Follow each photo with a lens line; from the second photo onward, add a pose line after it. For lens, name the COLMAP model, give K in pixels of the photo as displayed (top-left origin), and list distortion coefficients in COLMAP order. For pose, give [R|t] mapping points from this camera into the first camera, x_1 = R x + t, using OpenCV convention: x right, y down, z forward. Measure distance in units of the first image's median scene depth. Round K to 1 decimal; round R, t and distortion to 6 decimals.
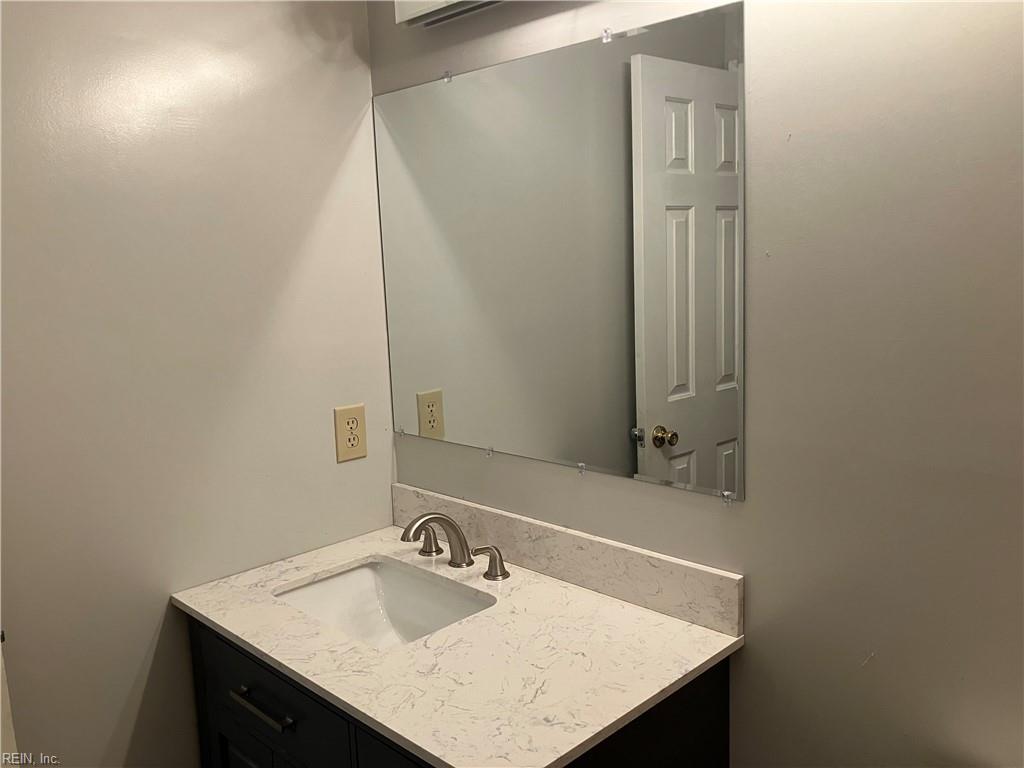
lens RADIAL K [[844.6, 0, 511.7], [0, 844.6, 378.1], [0, 0, 1]] dist [0.024347, -0.025998]
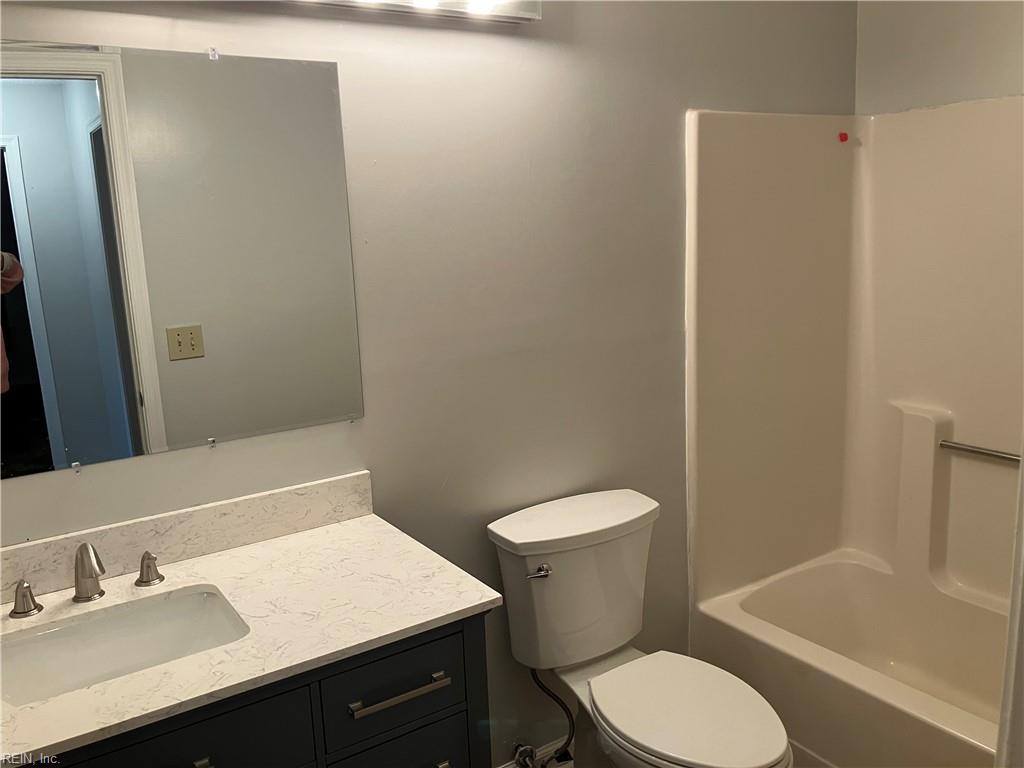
lens RADIAL K [[844.6, 0, 511.0], [0, 844.6, 386.8], [0, 0, 1]] dist [0.024347, -0.025998]
pose [[0.200553, -0.171807, 0.964500, -0.973782], [0.172184, 0.975359, 0.137938, -0.053672], [-0.964433, 0.138407, 0.225194, 0.410373]]
